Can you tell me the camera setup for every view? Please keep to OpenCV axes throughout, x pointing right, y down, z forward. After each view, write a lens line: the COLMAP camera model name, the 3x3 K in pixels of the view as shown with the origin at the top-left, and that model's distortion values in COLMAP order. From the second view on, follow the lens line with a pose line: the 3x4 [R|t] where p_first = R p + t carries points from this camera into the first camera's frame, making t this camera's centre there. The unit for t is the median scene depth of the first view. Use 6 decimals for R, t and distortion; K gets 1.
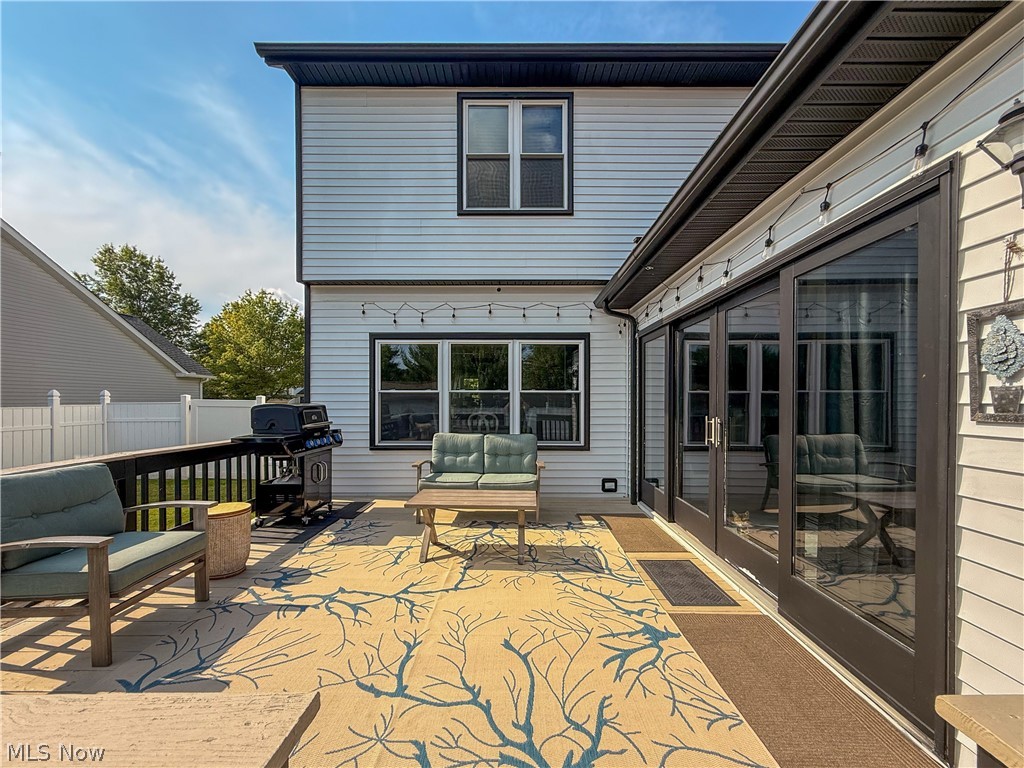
lens RADIAL K [[410.4, 0, 513.2], [0, 410.4, 399.2], [0, 0, 1]] dist [0.000579, -0.000931]
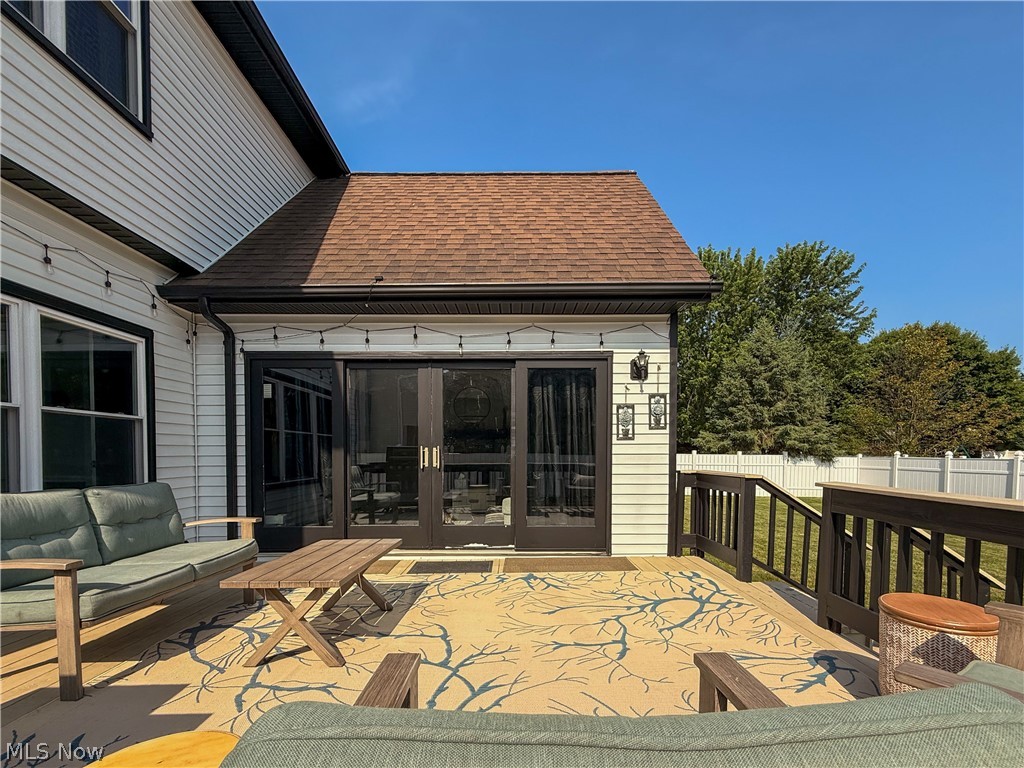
lens RADIAL K [[410.4, 0, 526.3], [0, 410.4, 455.6], [0, 0, 1]] dist [0.000579, -0.000931]
pose [[0.009533, -0.011225, 0.999892, -0.570986], [0.000530, 0.999937, 0.011221, 0.040744], [-0.999954, 0.000423, 0.009538, 0.467984]]
